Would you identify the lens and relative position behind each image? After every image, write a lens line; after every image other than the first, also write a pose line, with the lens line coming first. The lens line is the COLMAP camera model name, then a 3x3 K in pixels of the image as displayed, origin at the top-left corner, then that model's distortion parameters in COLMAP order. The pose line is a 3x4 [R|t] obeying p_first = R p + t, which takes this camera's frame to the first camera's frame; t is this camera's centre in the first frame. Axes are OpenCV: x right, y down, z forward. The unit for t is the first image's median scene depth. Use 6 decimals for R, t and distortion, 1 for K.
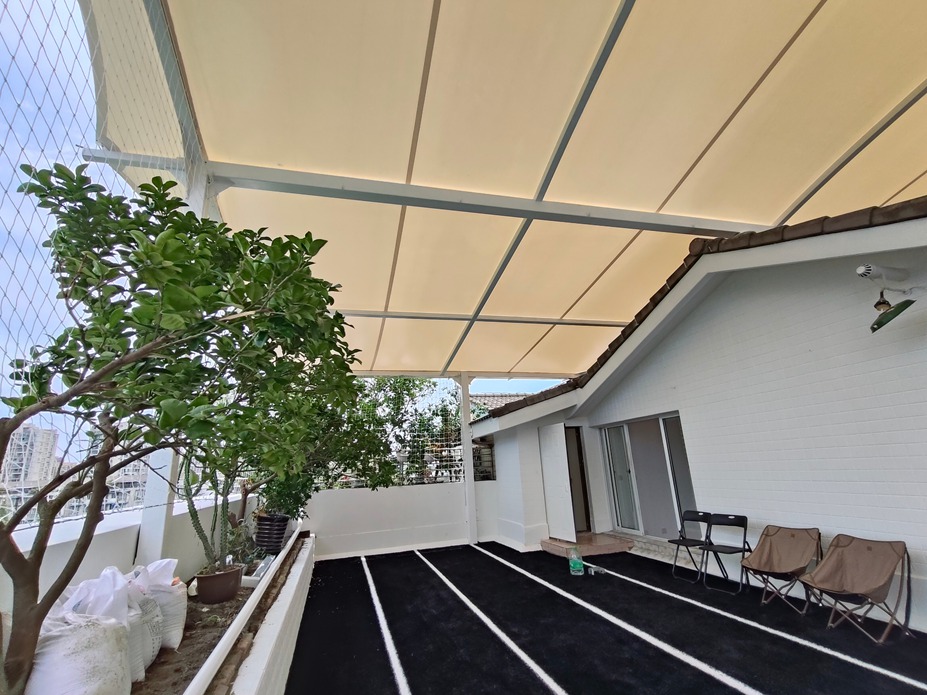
lens RADIAL K [[431.2, 0, 456.7], [0, 431.2, 348.1], [0, 0, 1]] dist [0.003090, 0.001103]
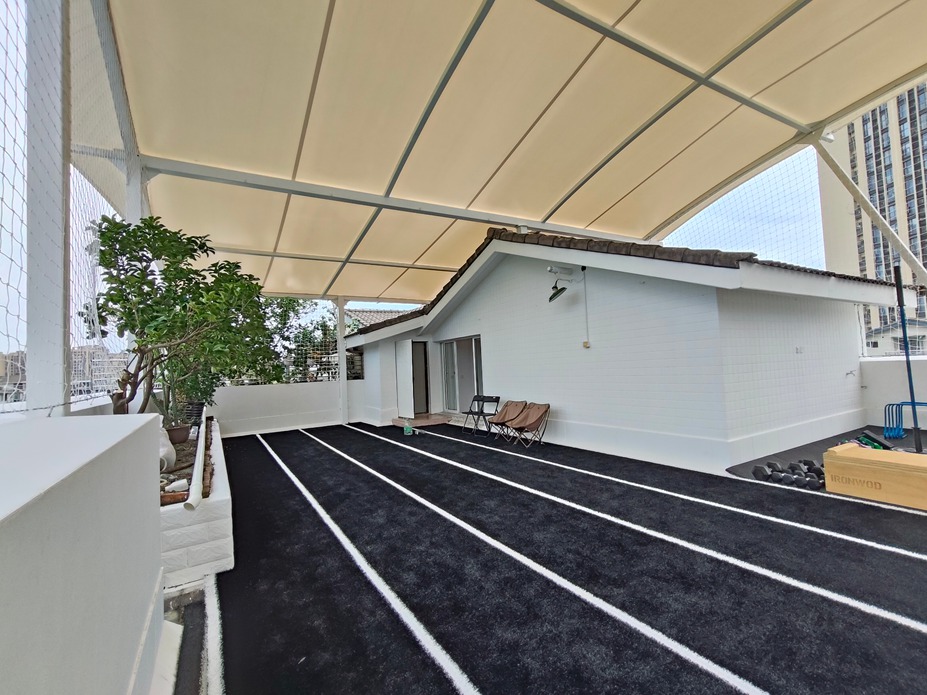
lens RADIAL K [[431.2, 0, 456.7], [0, 431.2, 348.1], [0, 0, 1]] dist [0.003090, 0.001103]
pose [[0.967221, 0.017054, 0.253362, 0.033116], [-0.070908, 0.976192, 0.204989, -0.090612], [-0.243834, -0.216236, 0.945403, -0.345597]]
